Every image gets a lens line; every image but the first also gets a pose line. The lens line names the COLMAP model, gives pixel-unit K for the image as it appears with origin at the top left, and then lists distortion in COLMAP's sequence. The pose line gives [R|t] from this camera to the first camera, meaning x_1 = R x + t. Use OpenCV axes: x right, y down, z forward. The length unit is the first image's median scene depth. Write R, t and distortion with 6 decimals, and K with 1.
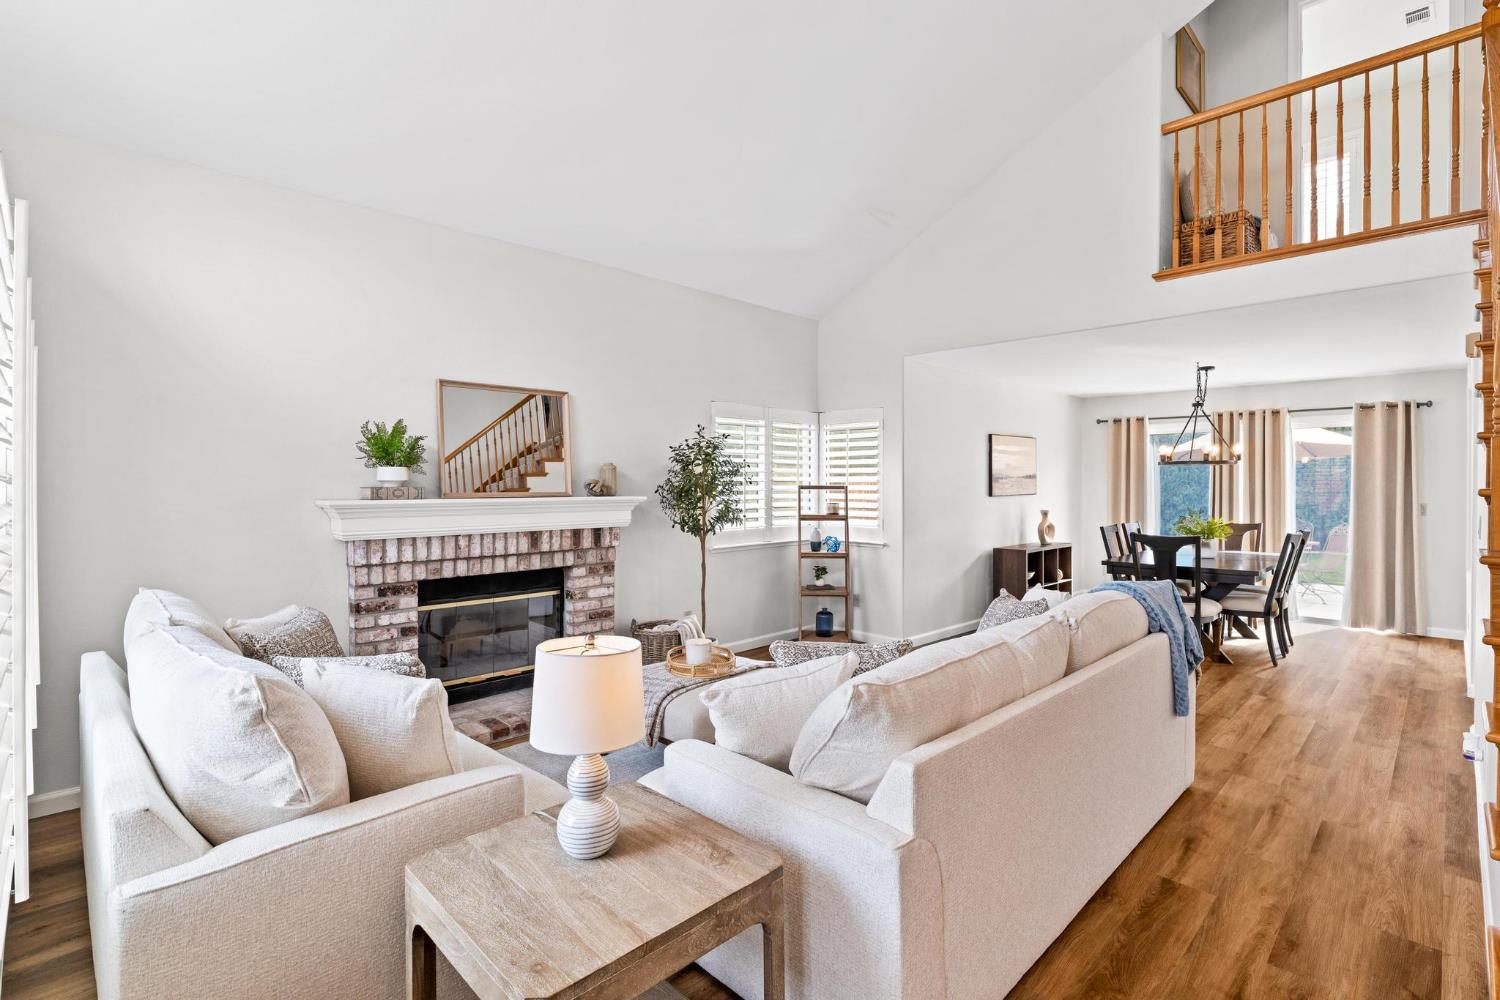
lens RADIAL K [[686.4, 0, 765.5], [0, 686.4, 487.3], [0, 0, 1]] dist [-0.005762, 0.001225]
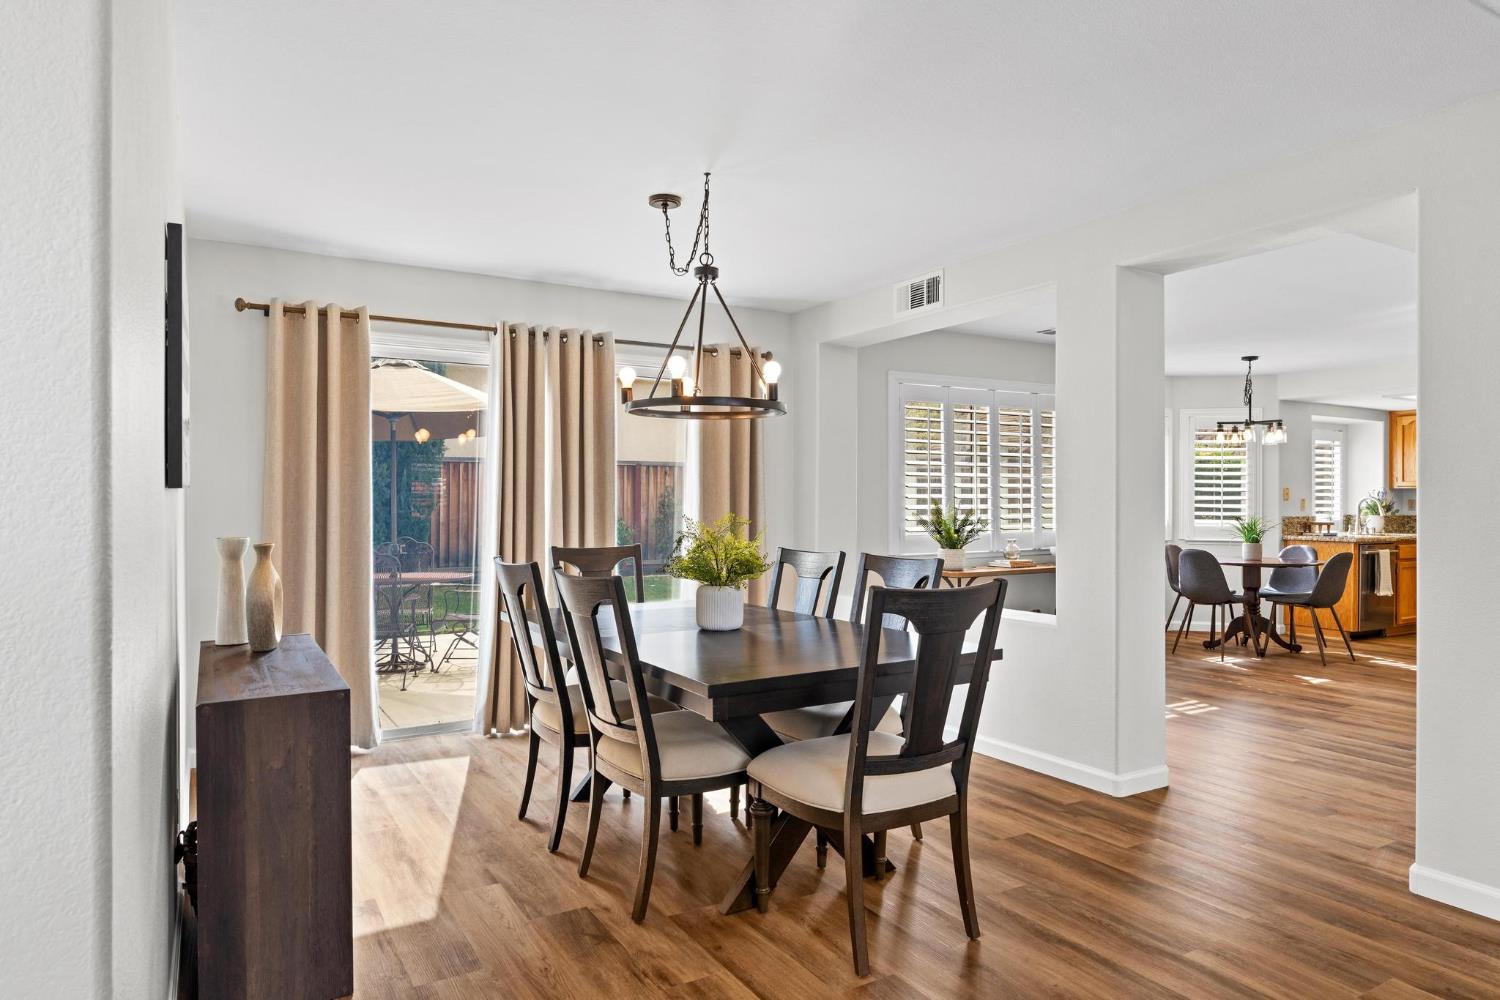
lens RADIAL K [[927.3, 0, 743.3], [0, 927.3, 494.5], [0, 0, 1]] dist [0.002710, -0.000807]
pose [[0.255948, 0.004527, 0.966680, 0.087639], [0.006421, 0.999959, -0.006383, 0.024707], [-0.966669, 0.007840, 0.255909, 0.949155]]
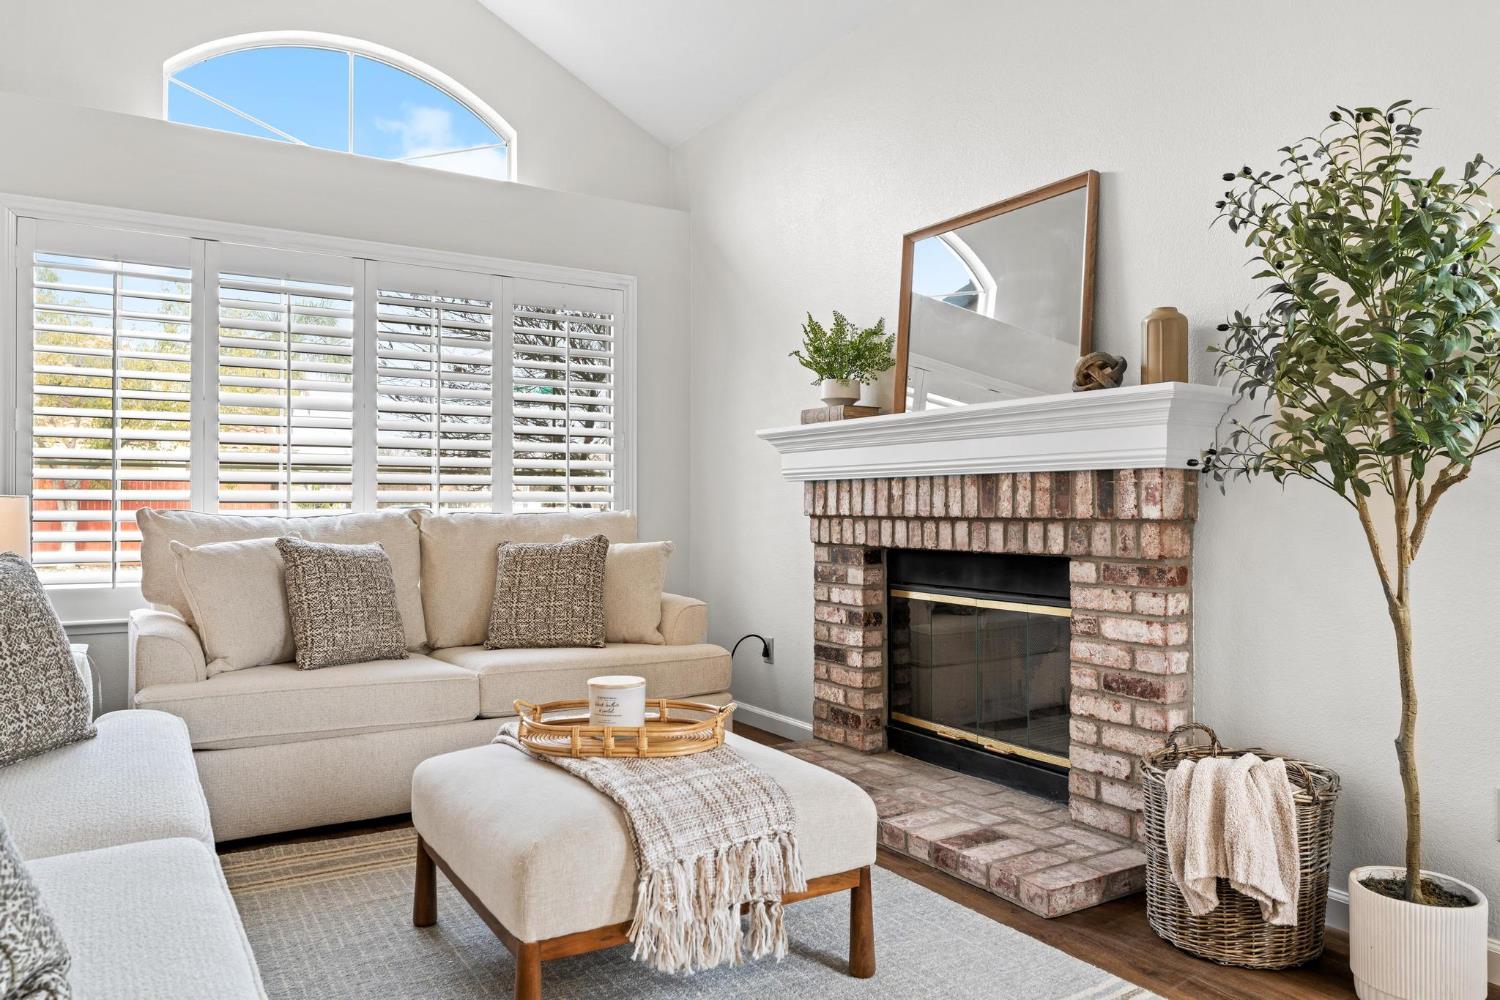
lens RADIAL K [[1009.9, 0, 735.3], [0, 1009.9, 502.6], [0, 0, 1]] dist [0.002221, 0.001218]
pose [[-0.229780, -0.007507, -0.973214, 0.347435], [-0.009491, 0.999940, -0.005472, 0.073013], [0.973196, 0.007979, -0.229838, 0.801830]]
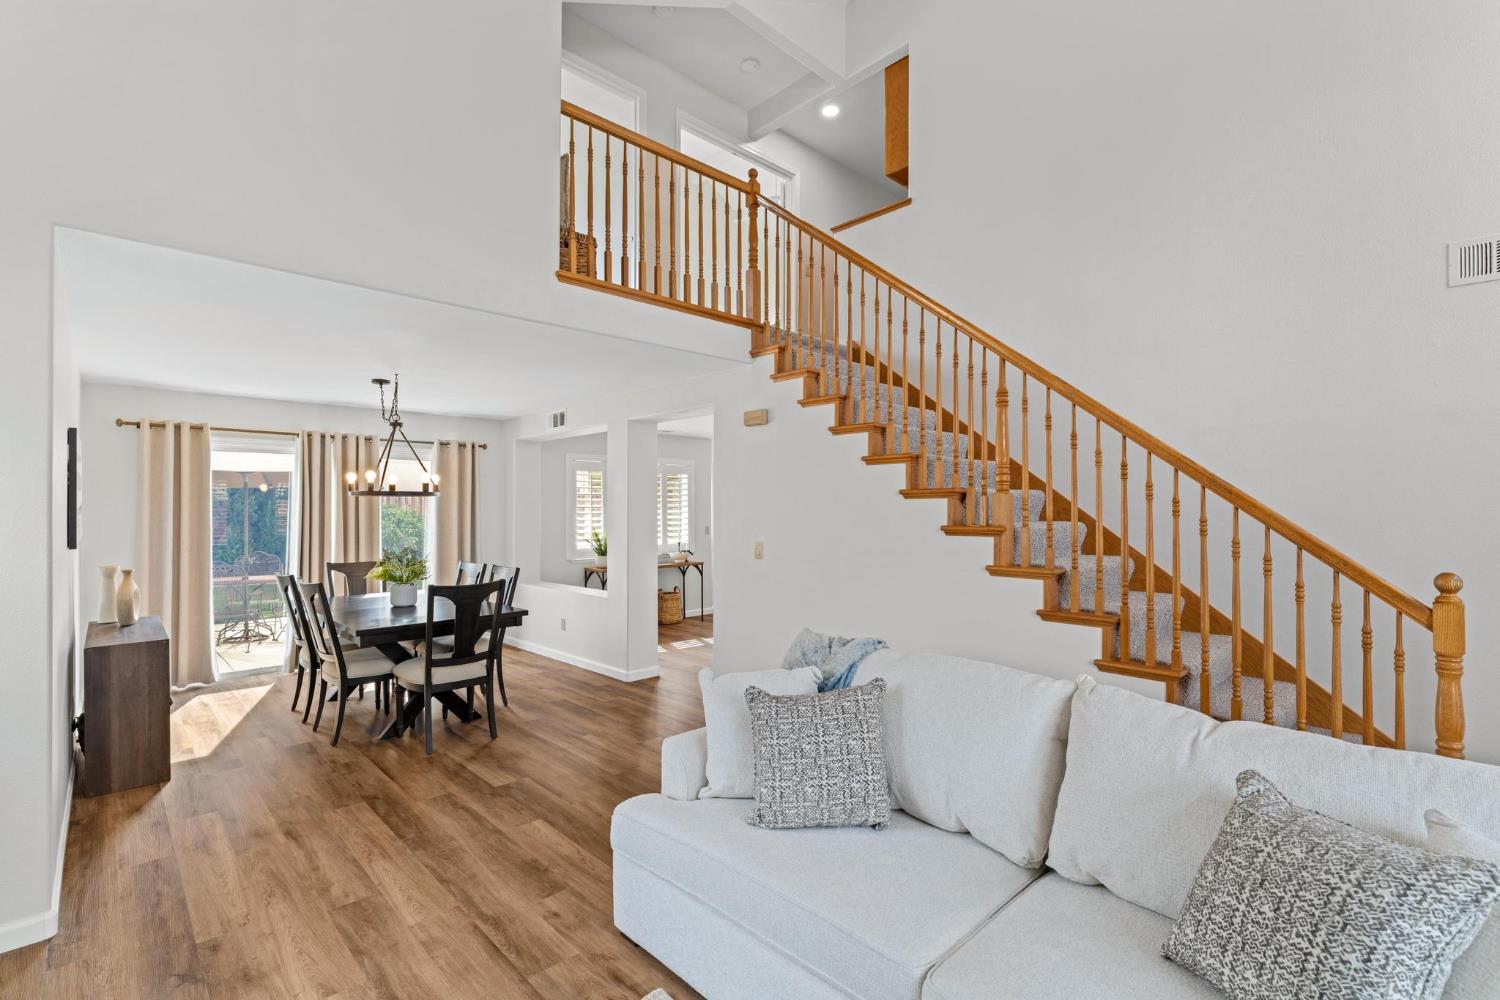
lens RADIAL K [[686.4, 0, 749.6], [0, 686.4, 500.3], [0, 0, 1]] dist [-0.005762, 0.001225]
pose [[0.027680, 0.009546, 0.999571, -0.224624], [0.008615, 0.999915, -0.009788, -0.017948], [-0.999580, 0.008882, 0.027596, 0.622031]]
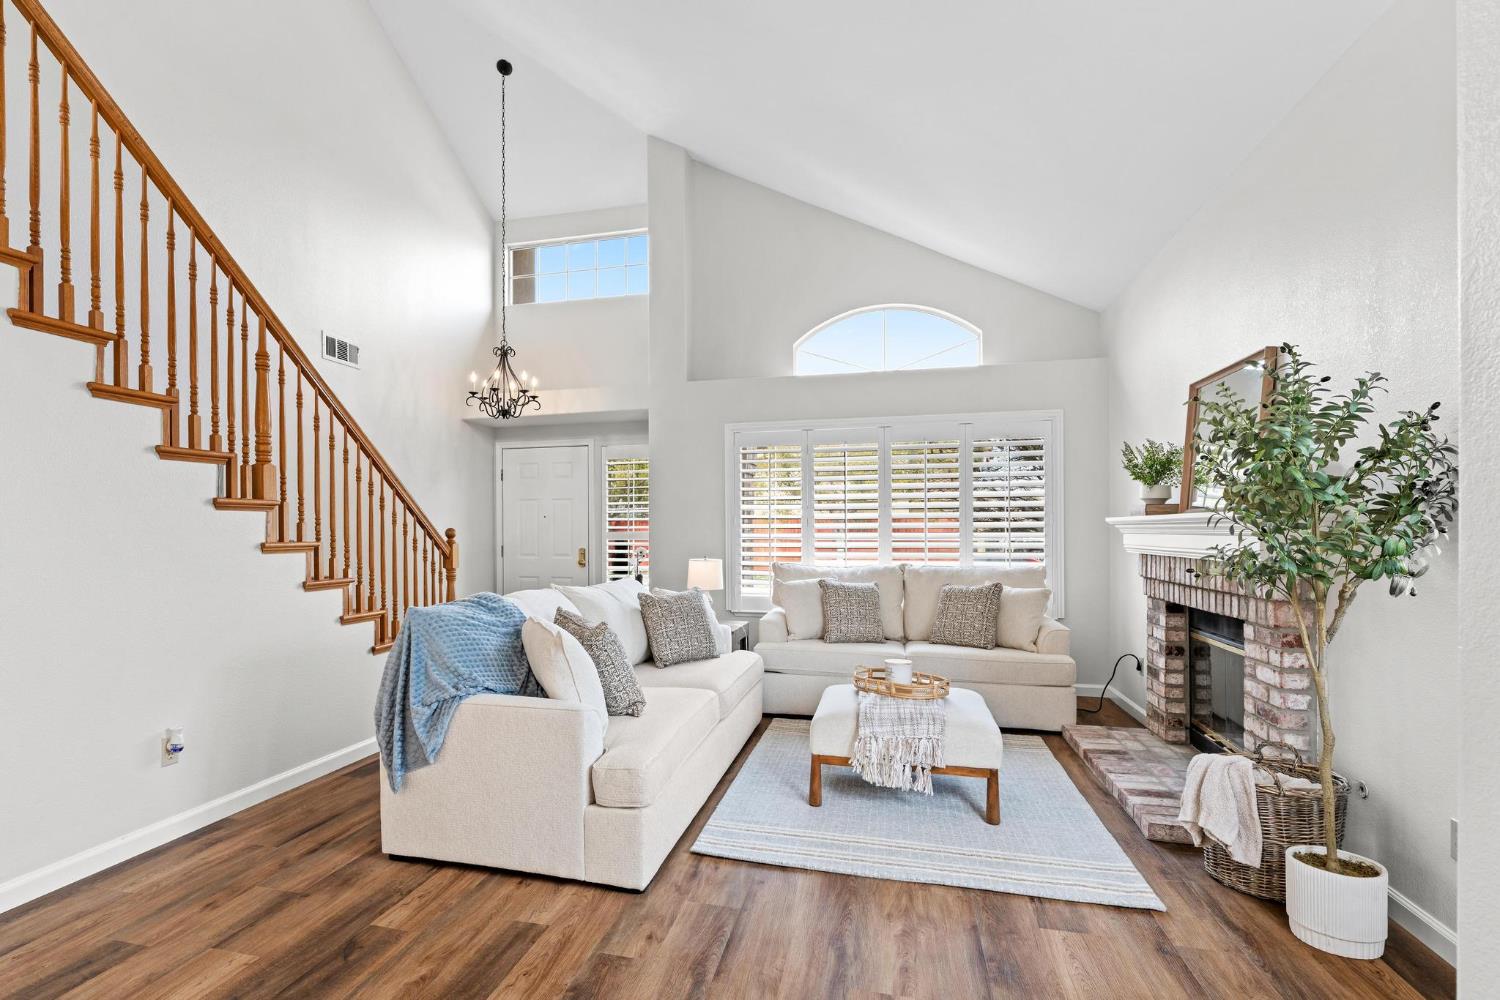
lens RADIAL K [[761.0, 0, 673.1], [0, 761.0, 534.8], [0, 0, 1]] dist [-0.005982, 0.001809]
pose [[-0.876431, 0.003140, -0.481517, 0.451303], [-0.003303, 0.999916, 0.012533, 0.023895], [0.481516, 0.012574, -0.876347, 1.164264]]
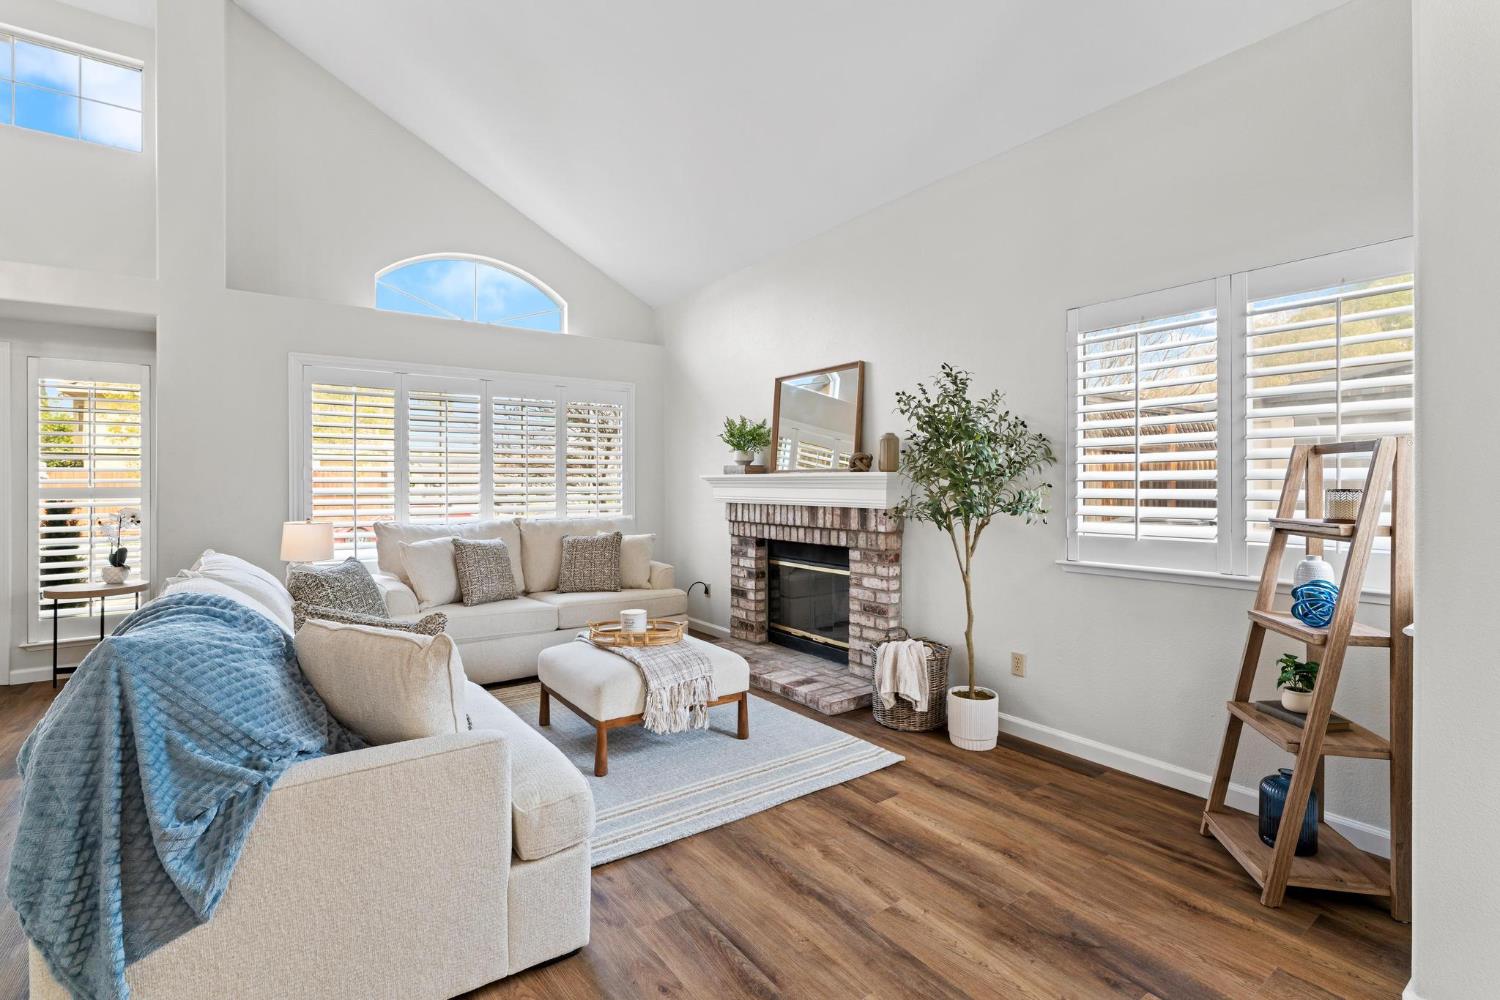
lens RADIAL K [[686.4, 0, 742.1], [0, 686.4, 486.8], [0, 0, 1]] dist [-0.005762, 0.001225]
pose [[-0.159949, 0.003541, -0.987119, 0.562230], [-0.007824, 0.999958, 0.004855, 0.025185], [0.987094, 0.008499, -0.159915, 0.857877]]
